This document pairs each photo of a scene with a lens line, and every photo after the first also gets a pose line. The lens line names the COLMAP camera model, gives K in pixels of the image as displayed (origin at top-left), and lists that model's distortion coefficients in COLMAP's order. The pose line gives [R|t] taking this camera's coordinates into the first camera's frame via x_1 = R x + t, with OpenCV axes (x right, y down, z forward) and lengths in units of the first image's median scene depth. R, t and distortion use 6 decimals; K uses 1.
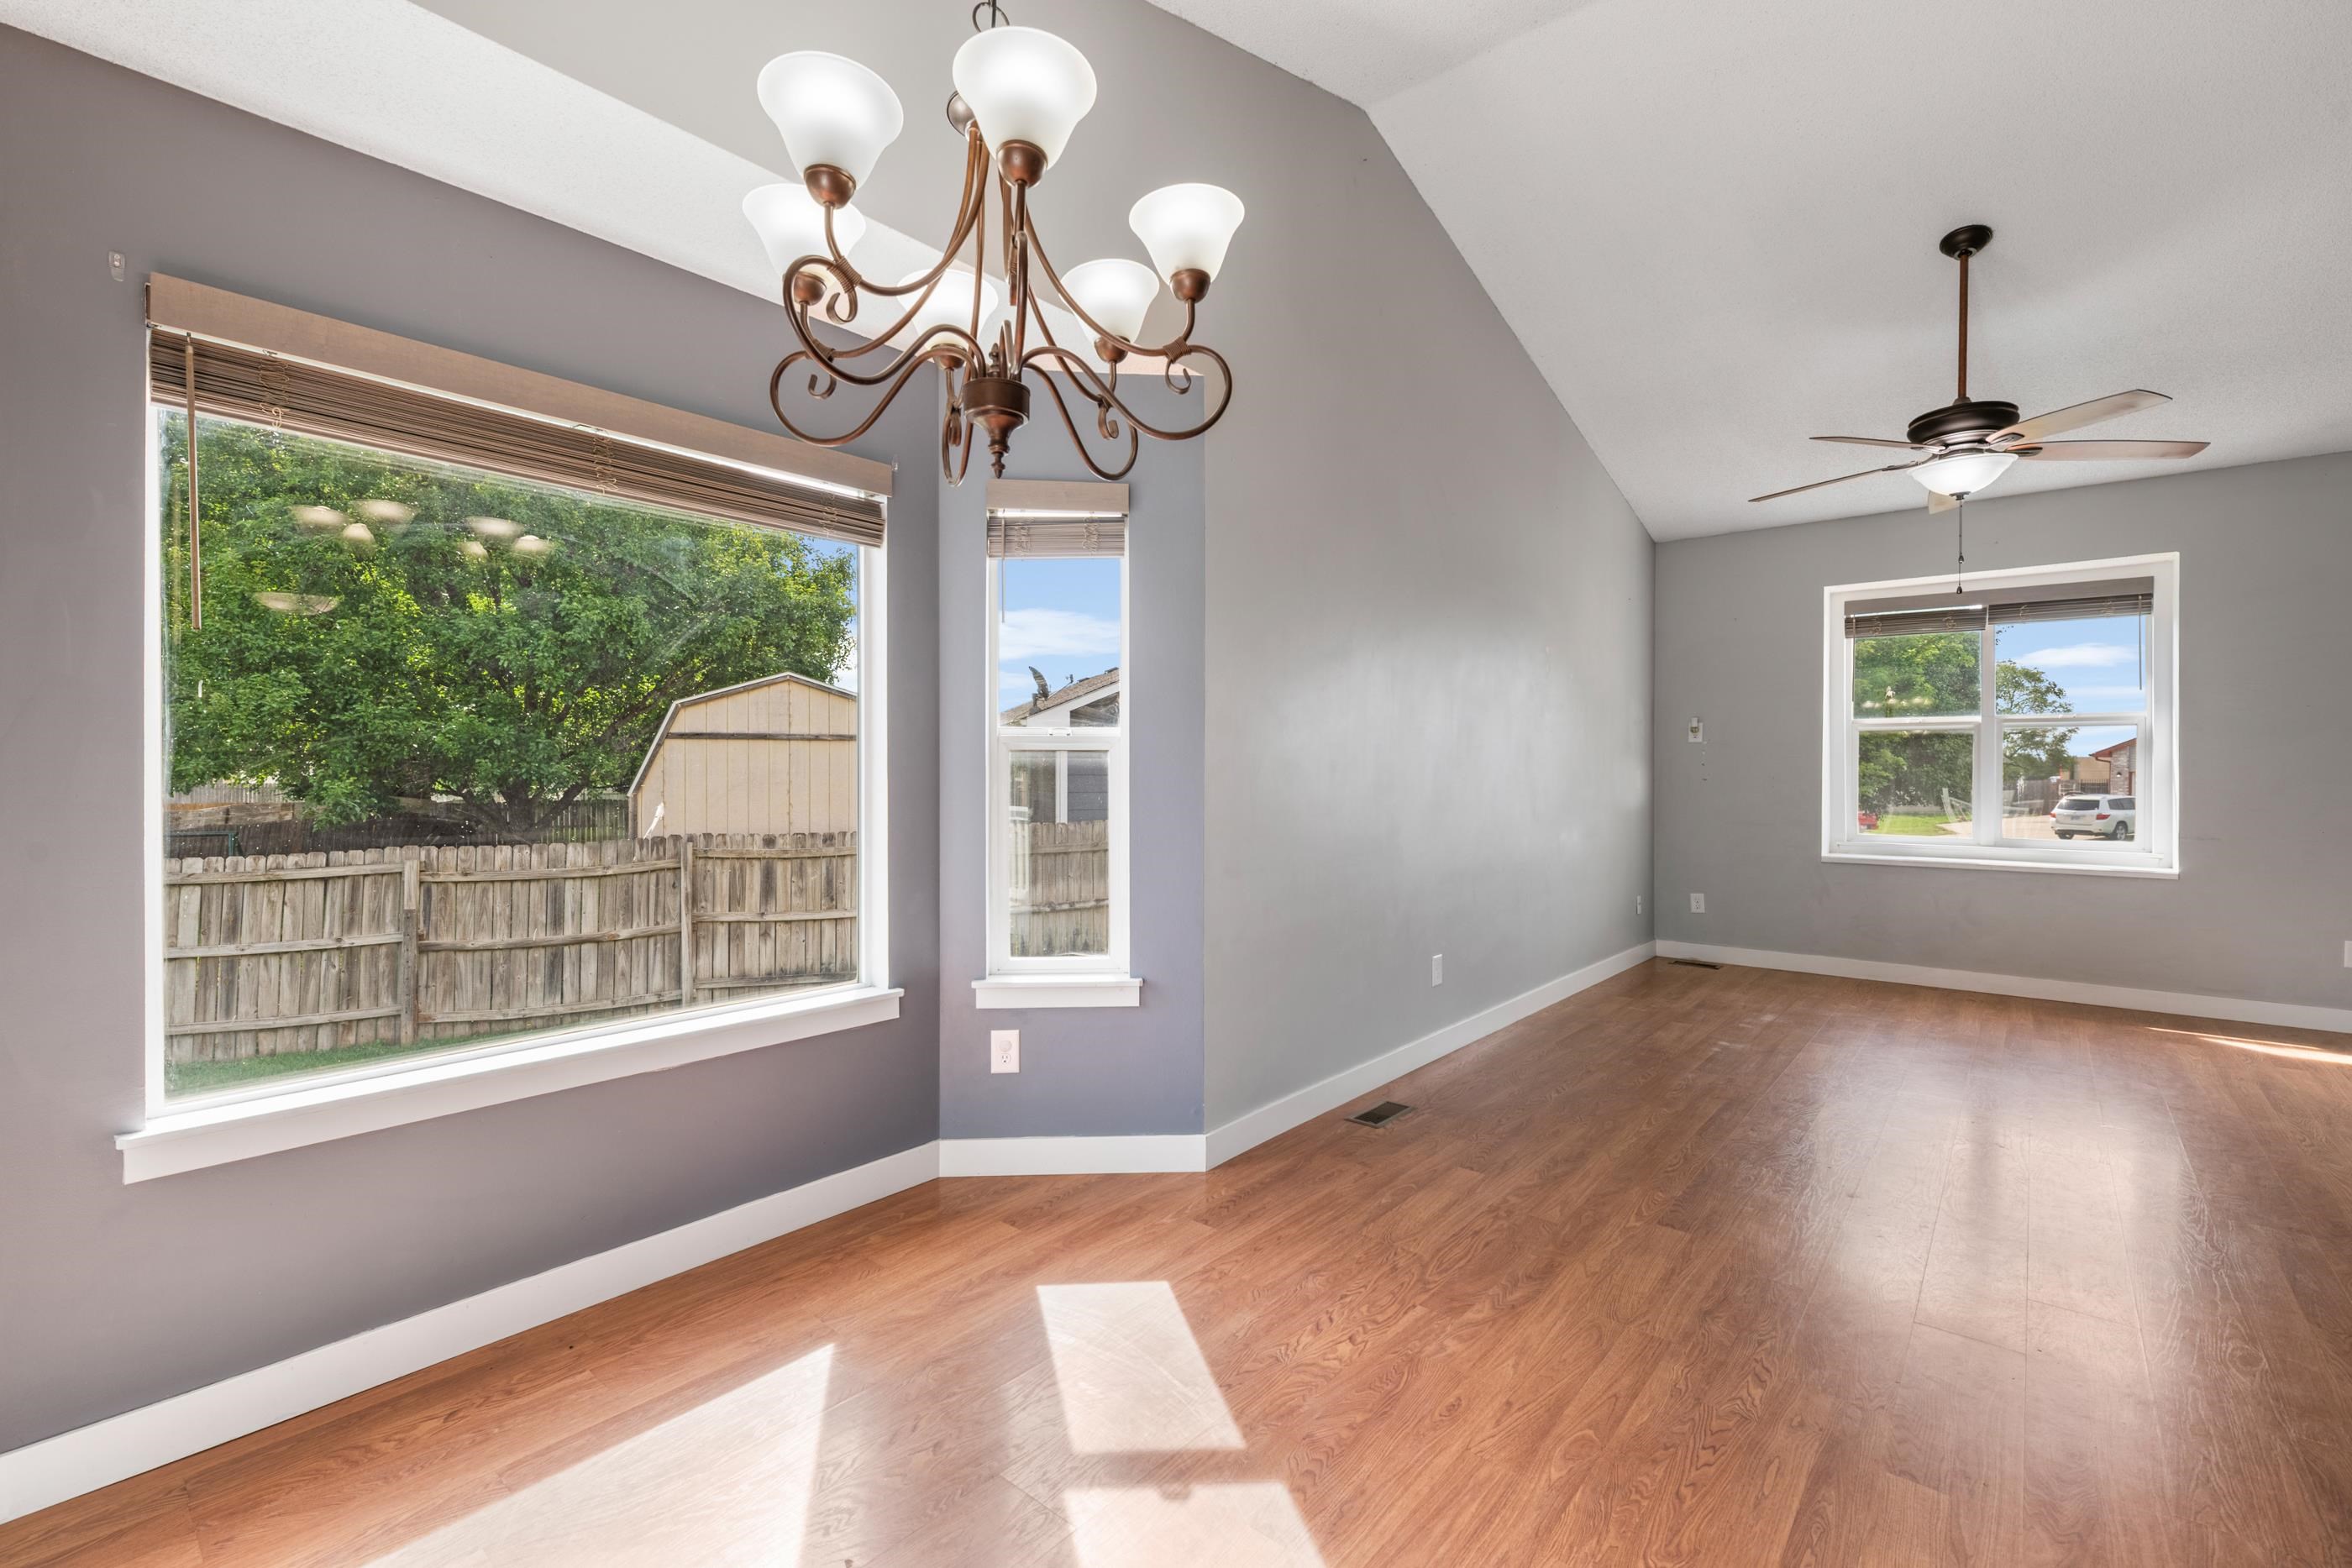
lens RADIAL K [[1011.1, 0, 1173.2], [0, 1011.1, 776.2], [0, 0, 1]] dist [-0.001189, -0.000187]
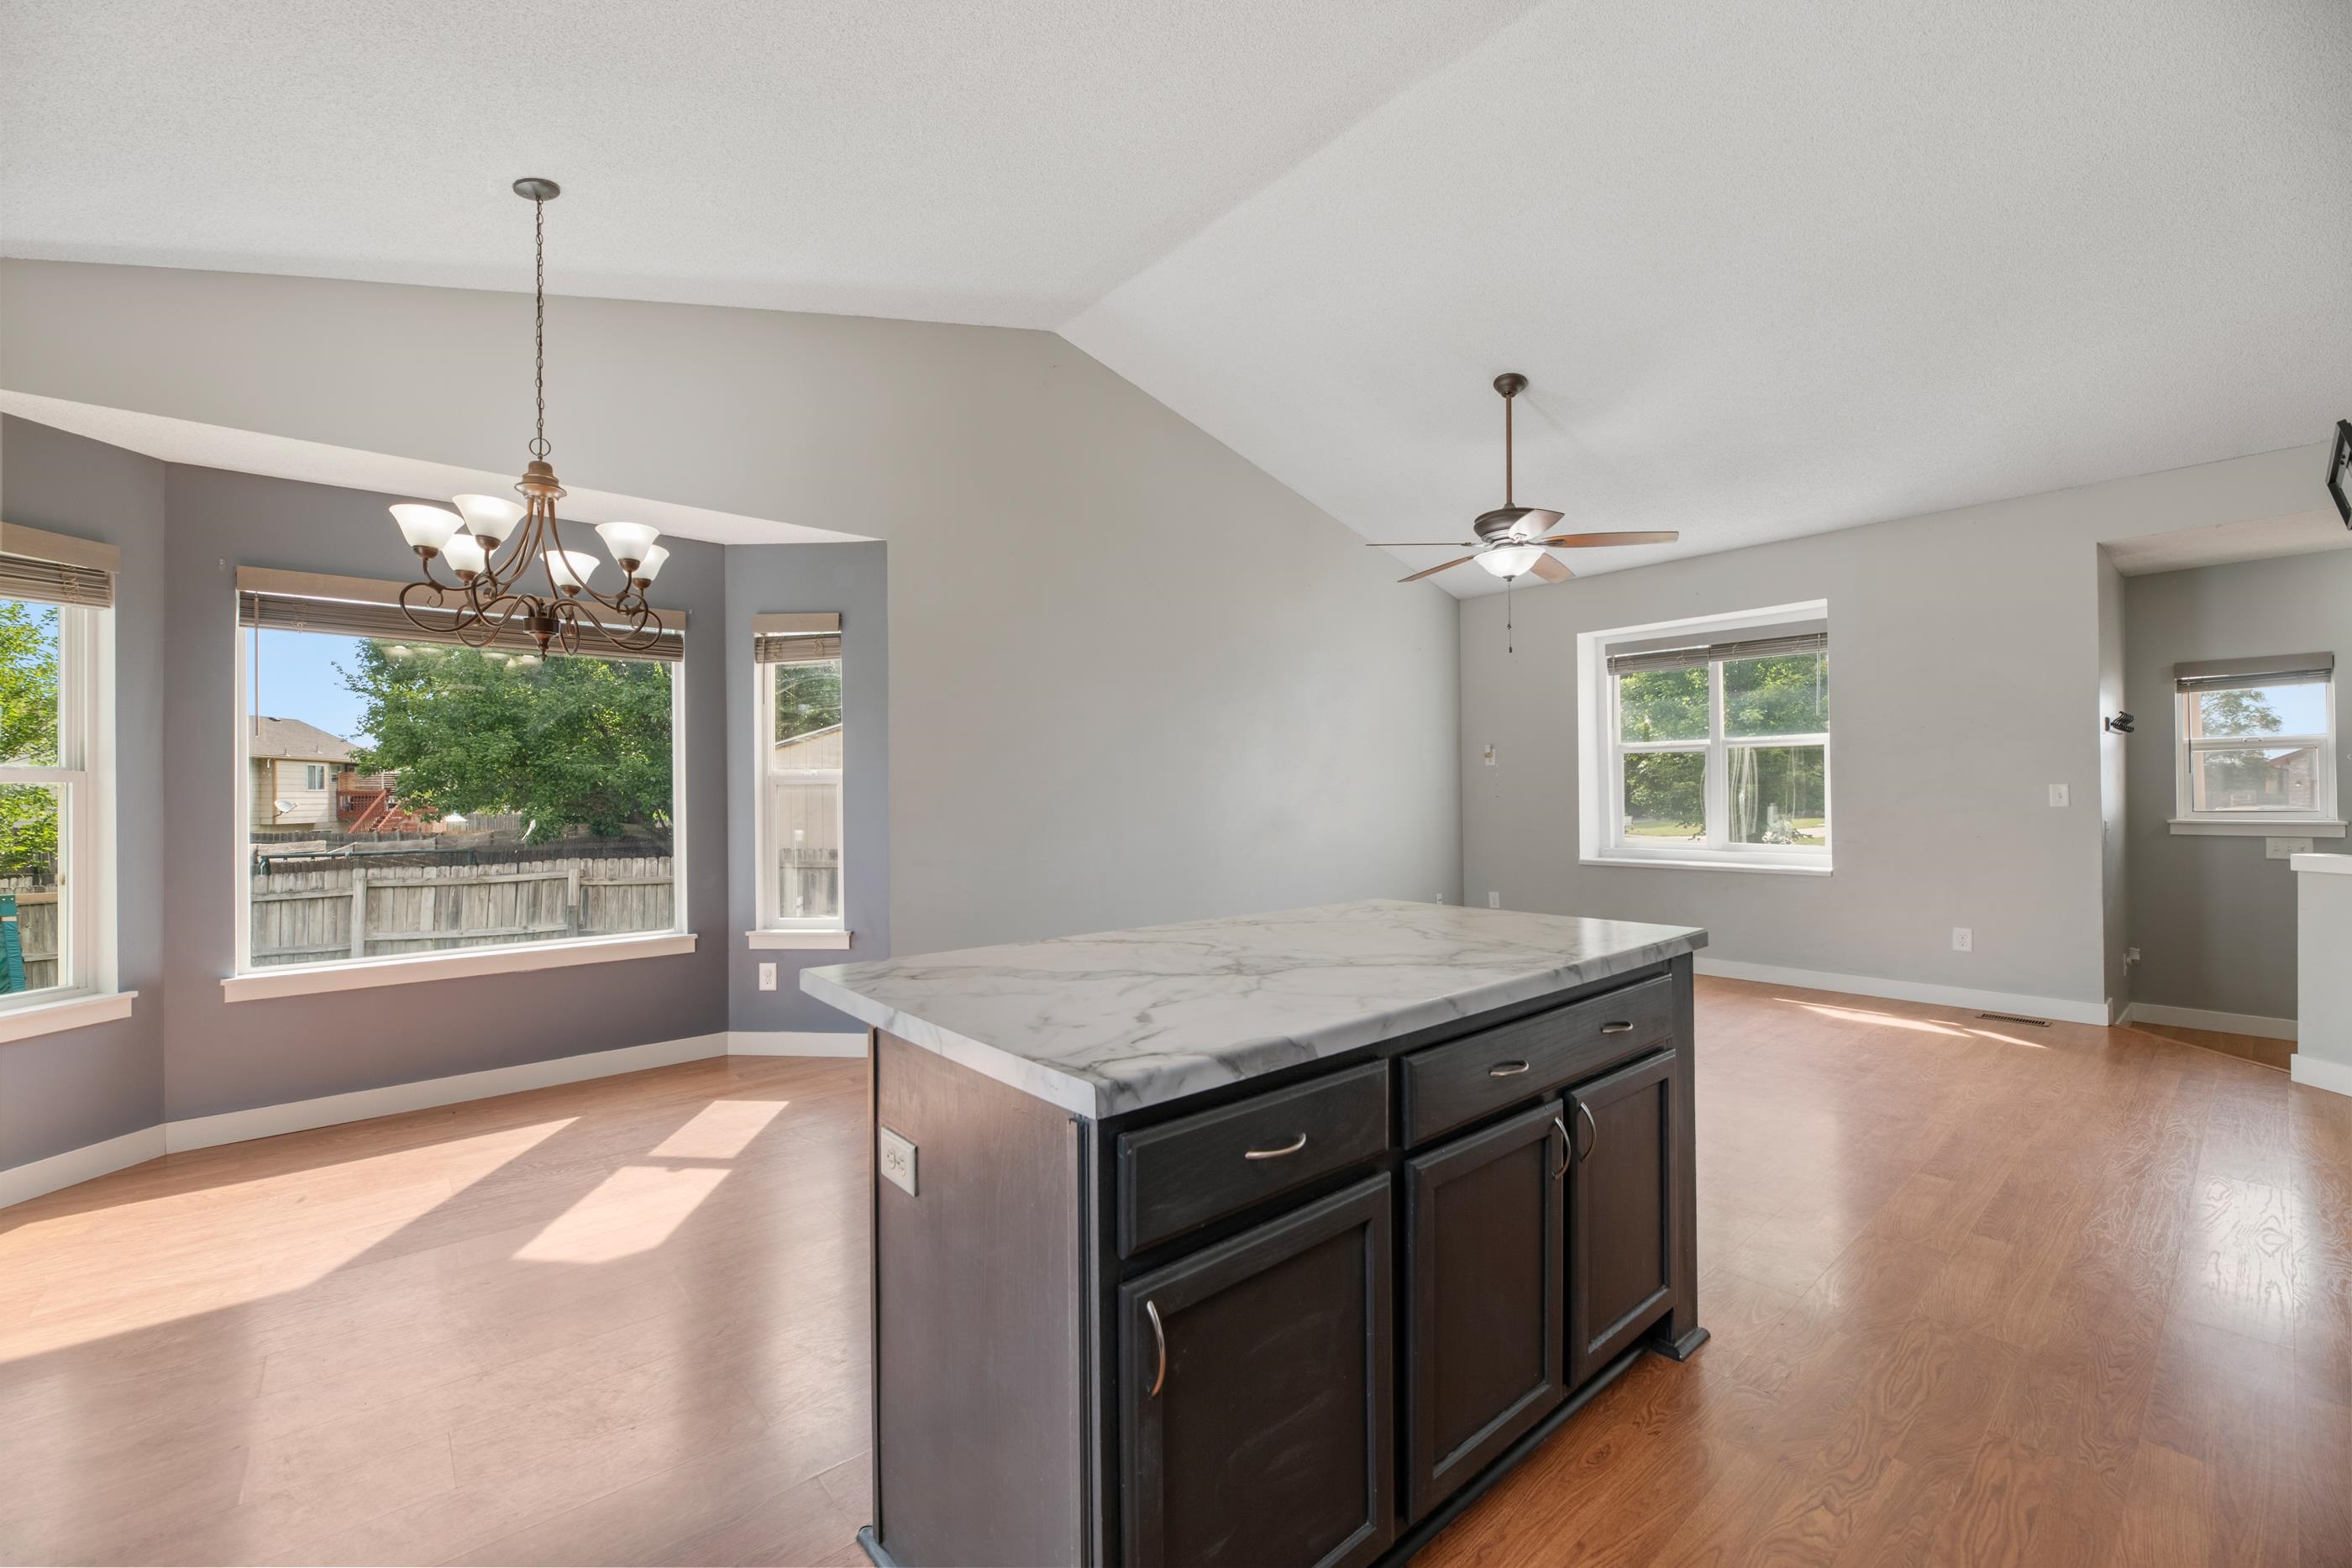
lens RADIAL K [[949.7, 0, 1173.5], [0, 949.7, 790.5], [0, 0, 1]] dist [-0.001934, -0.000611]
pose [[0.987176, -0.014440, -0.158979, 0.545529], [0.012924, 0.999861, -0.010567, 0.005072], [0.159110, 0.008377, 0.987225, -0.281885]]
